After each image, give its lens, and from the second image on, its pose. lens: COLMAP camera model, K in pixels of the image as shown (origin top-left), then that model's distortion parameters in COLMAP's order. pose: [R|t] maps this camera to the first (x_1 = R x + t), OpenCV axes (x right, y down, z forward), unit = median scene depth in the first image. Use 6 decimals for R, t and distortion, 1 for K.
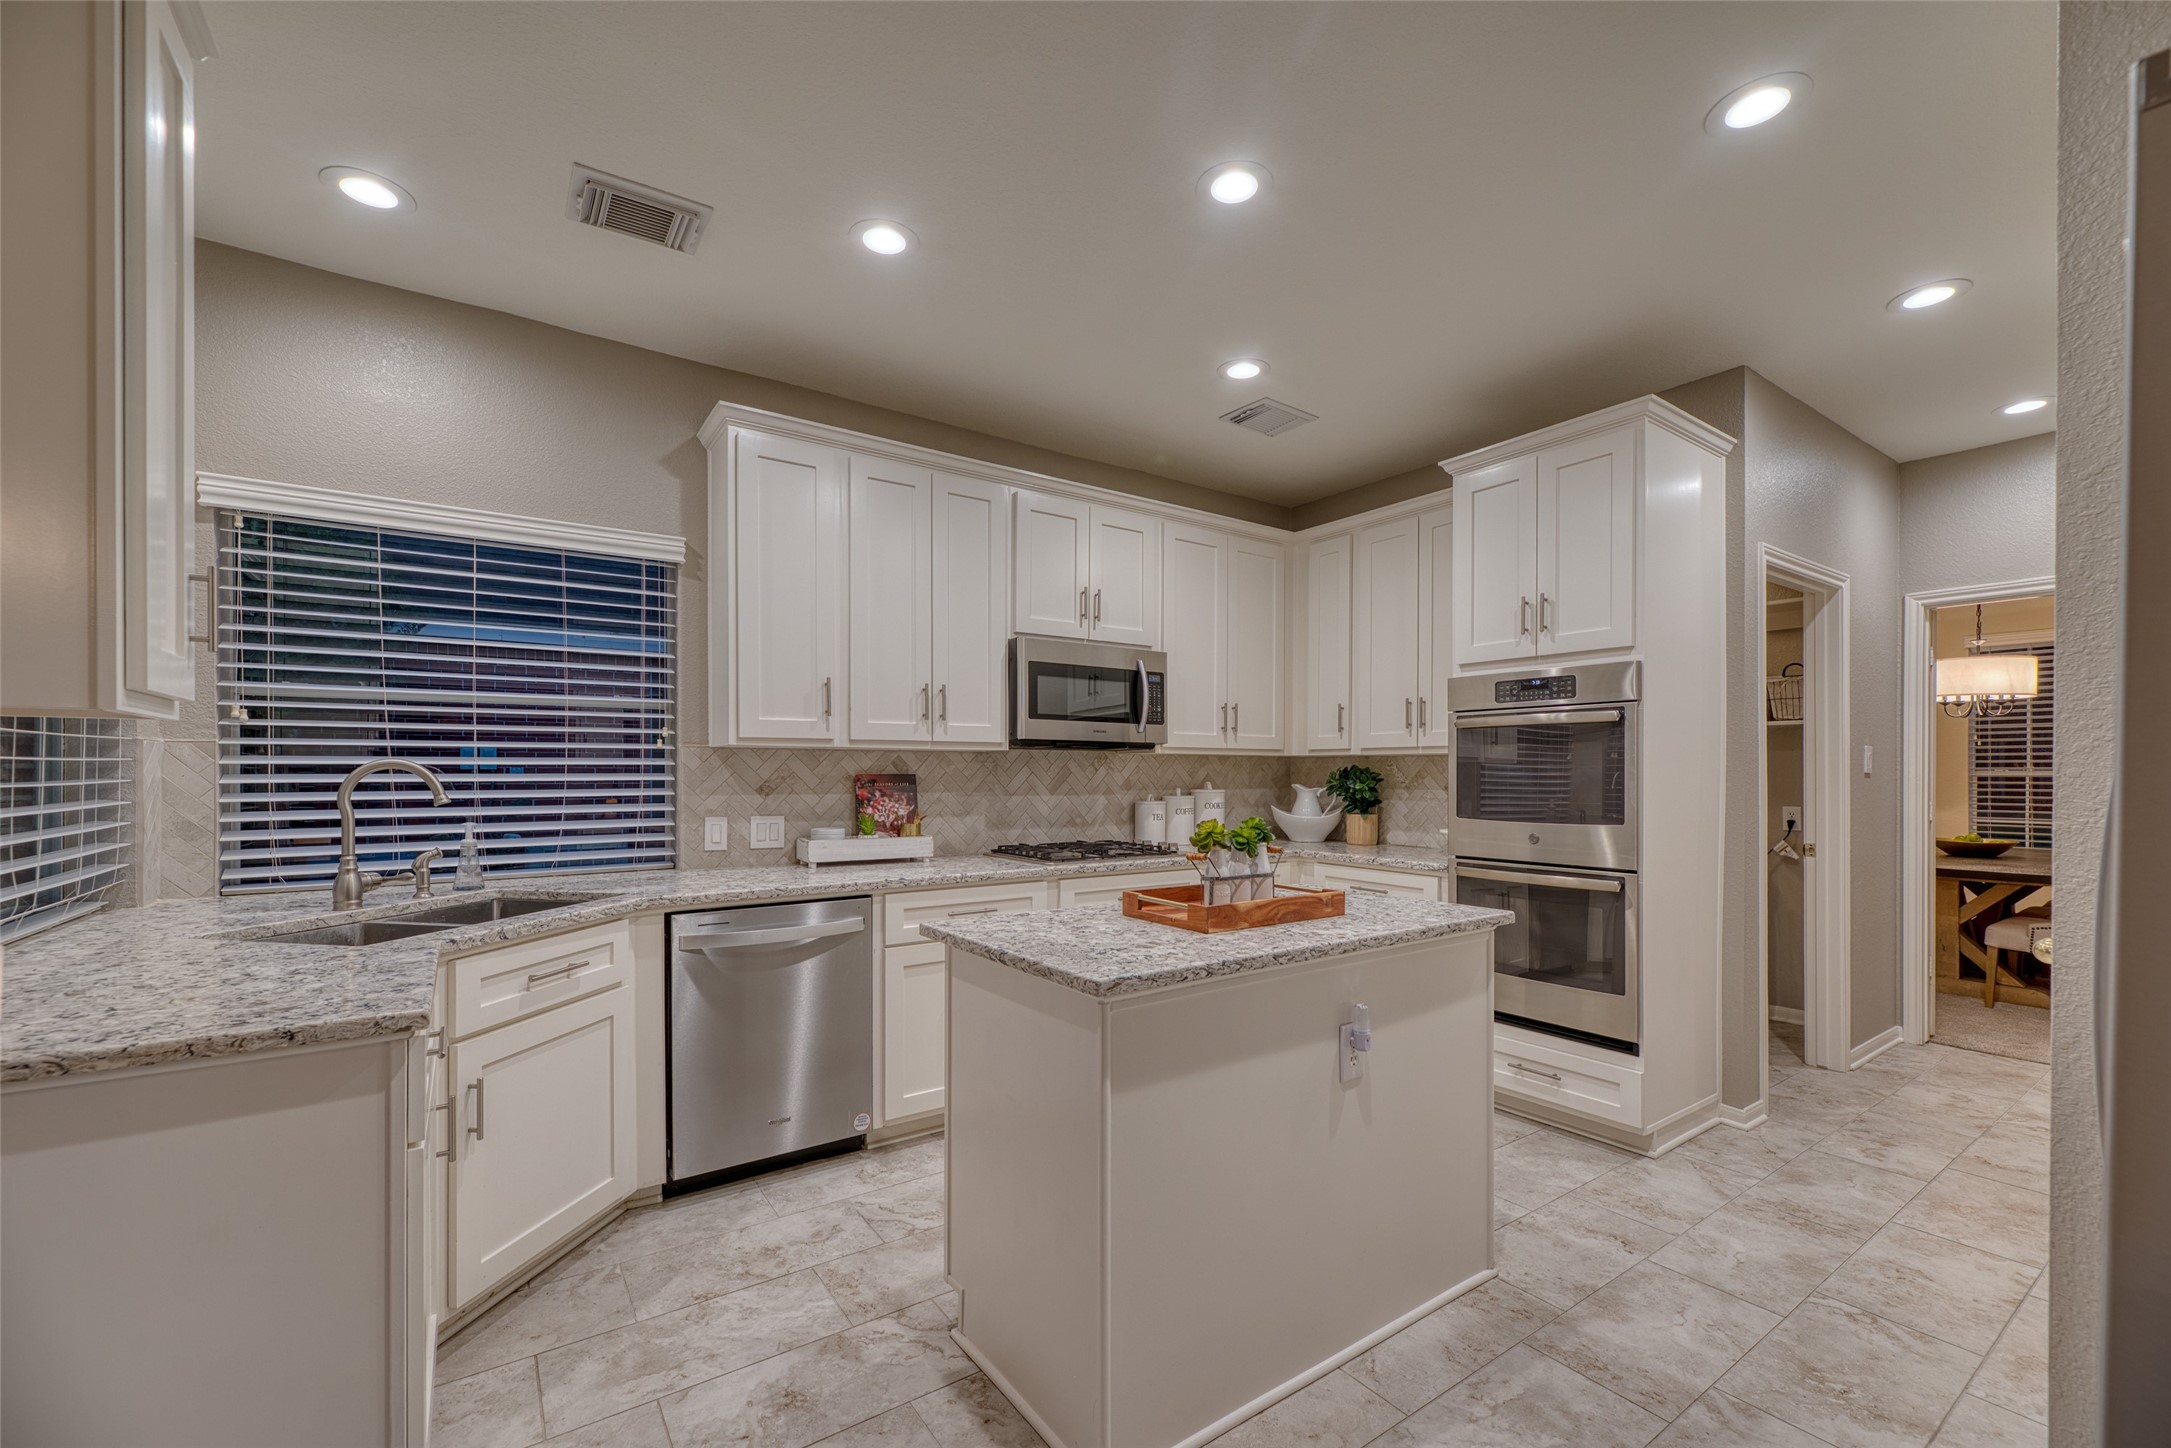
lens RADIAL K [[887.7, 0, 1036.1], [0, 887.7, 772.2], [0, 0, 1]] dist [-0.000376, 0.000402]
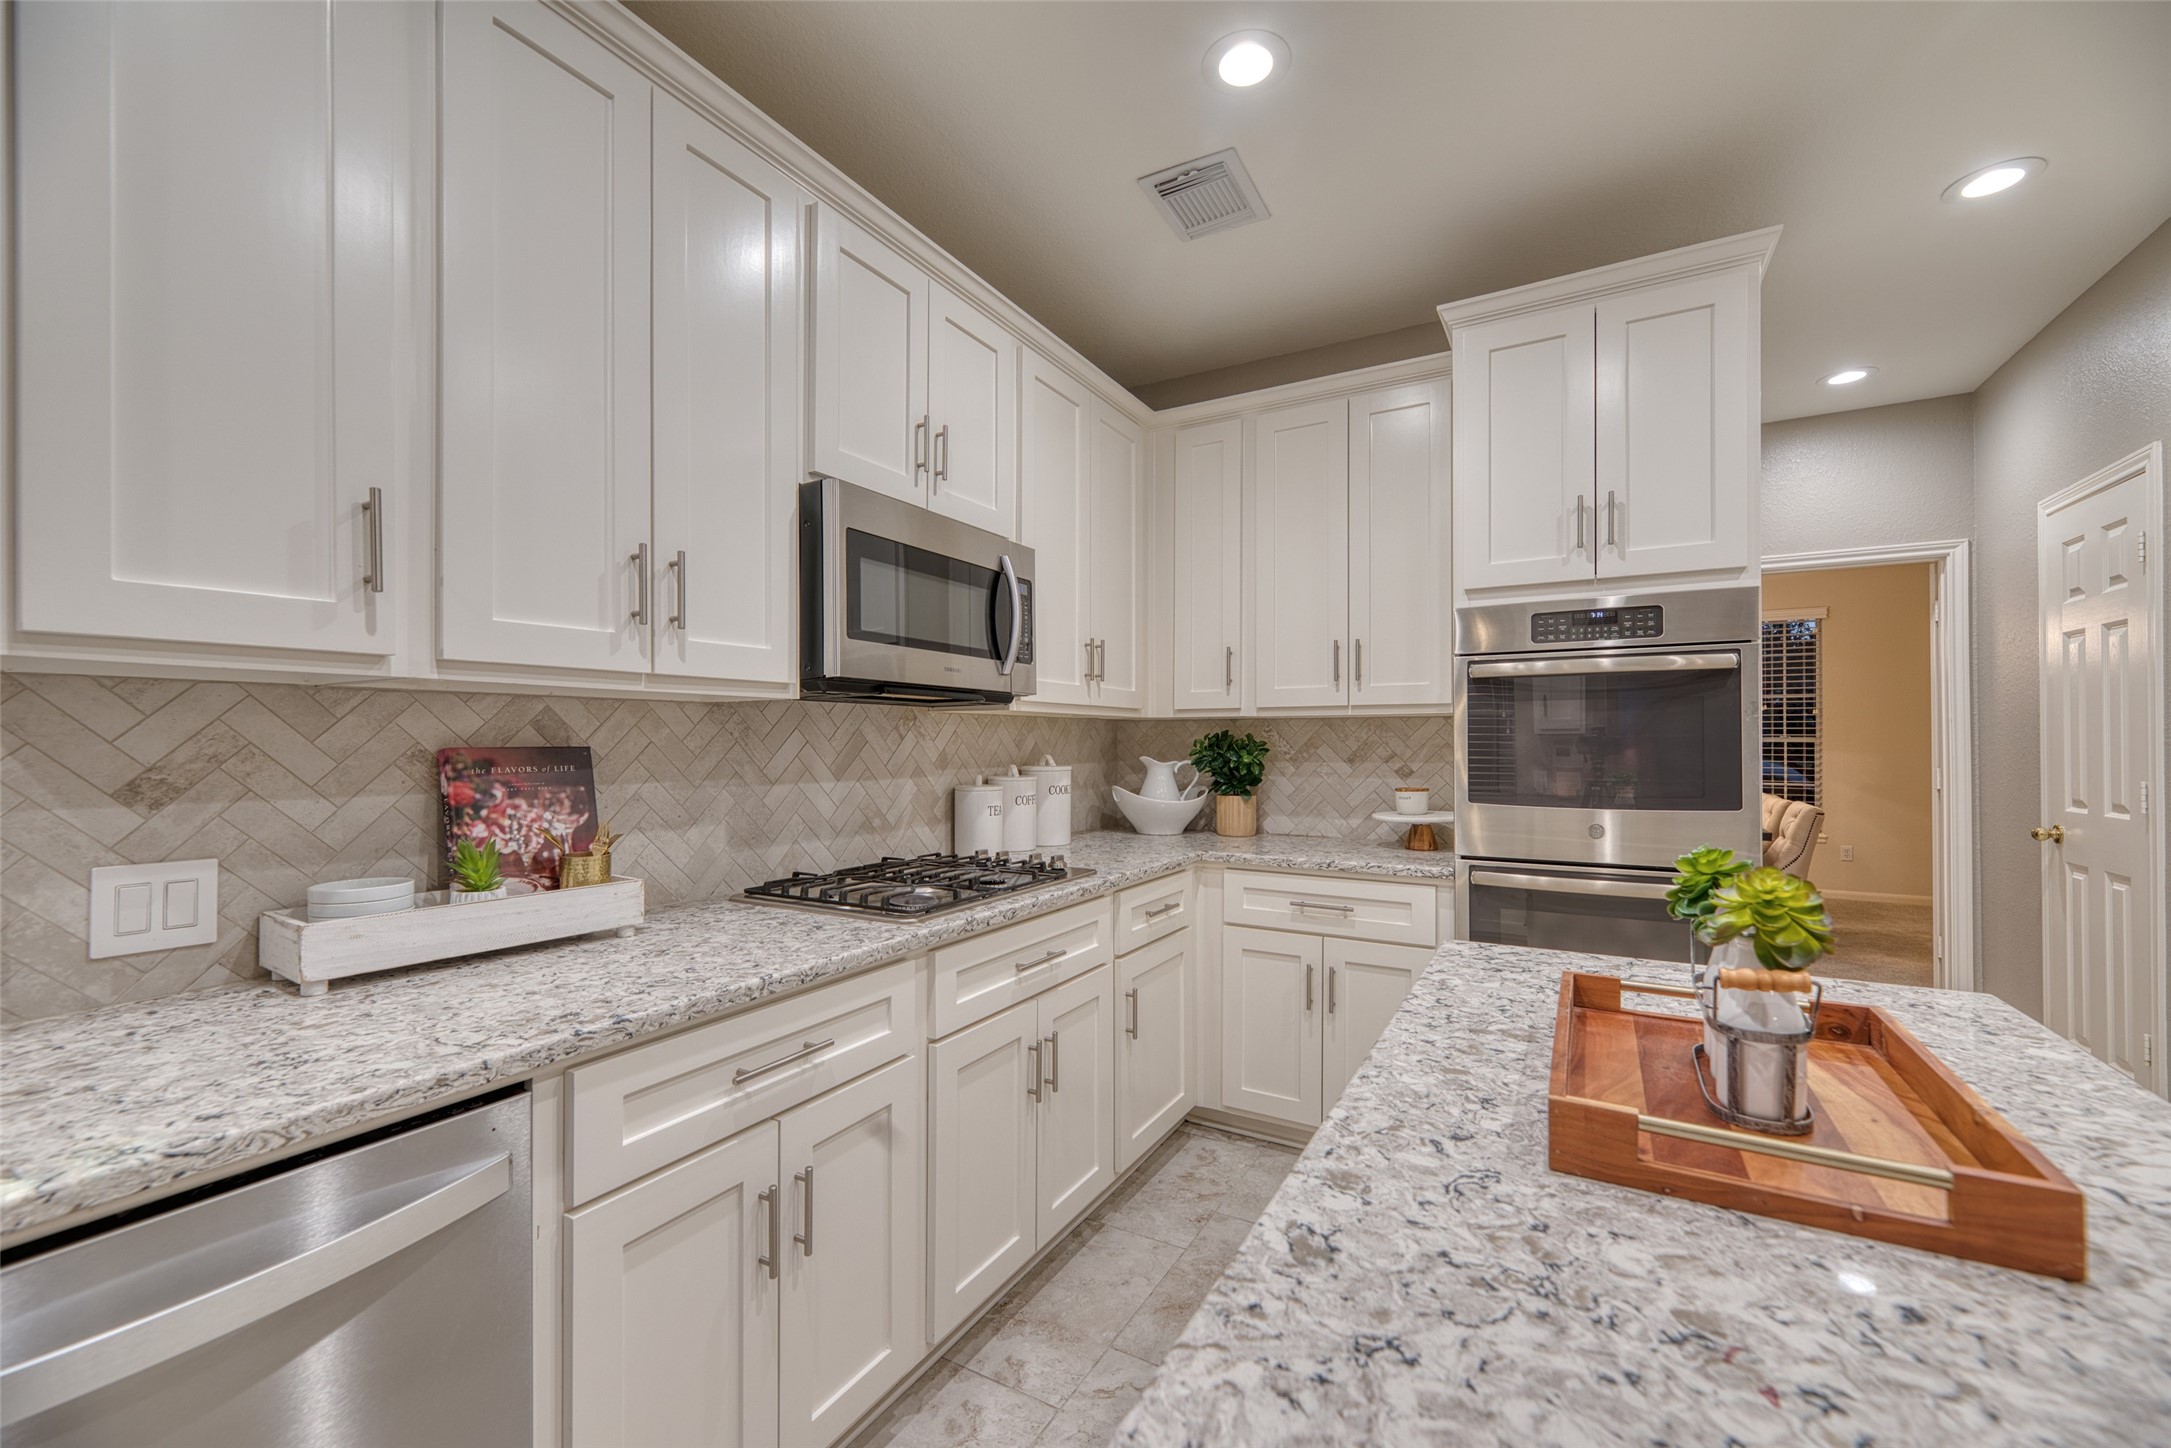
lens RADIAL K [[887.7, 0, 1072.7], [0, 887.7, 735.0], [0, 0, 1]] dist [-0.000376, 0.000402]
pose [[0.887300, 0.000025, 0.461193, -0.126043], [0.003131, 0.999977, -0.006078, -0.000157], [-0.461183, 0.006837, 0.887279, 0.463886]]
